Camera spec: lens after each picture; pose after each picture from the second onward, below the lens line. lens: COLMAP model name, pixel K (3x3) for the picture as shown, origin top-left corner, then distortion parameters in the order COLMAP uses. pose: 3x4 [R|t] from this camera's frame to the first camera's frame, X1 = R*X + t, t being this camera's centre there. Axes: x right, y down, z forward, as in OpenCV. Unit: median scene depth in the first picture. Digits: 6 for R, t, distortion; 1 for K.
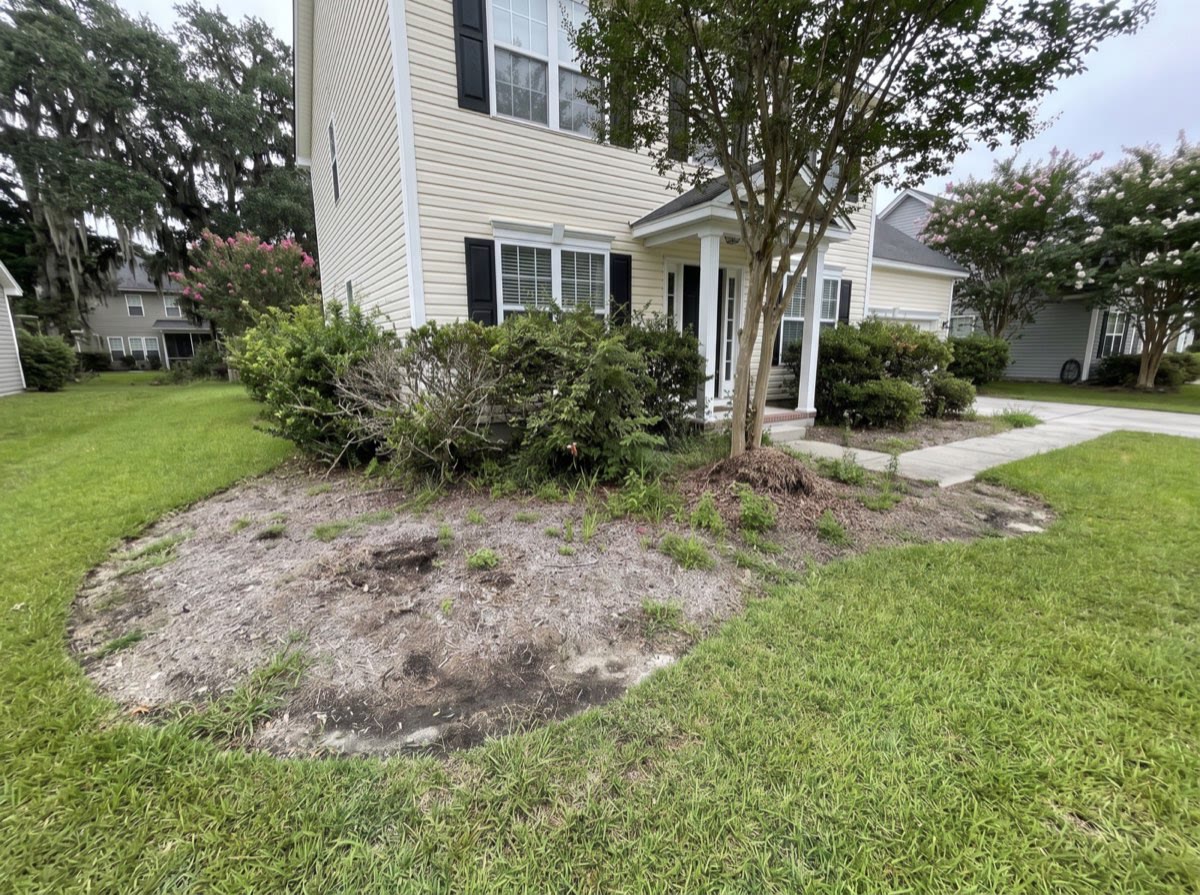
lens RADIAL K [[500.8, 0, 588.5], [0, 500.8, 454.6], [0, 0, 1]] dist [-0.023438, 0.005604]
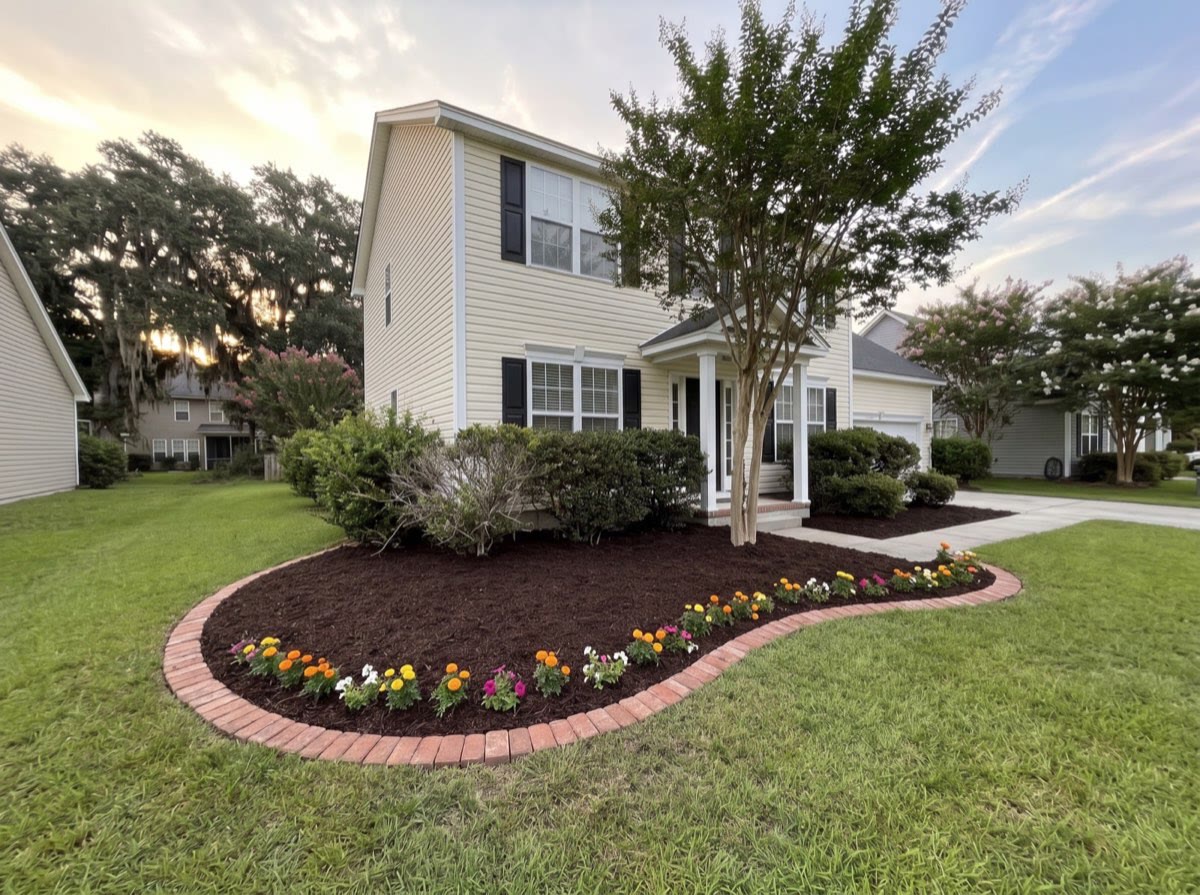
lens RADIAL K [[508.2, 0, 600.0], [0, 508.2, 447.5], [0, 0, 1]] dist [-0.002360, 0.000140]
pose [[0.999997, -0.001426, -0.001902, -0.007980], [0.000974, 0.975644, -0.219359, 0.040709], [0.002169, 0.219357, 0.975642, -0.127460]]
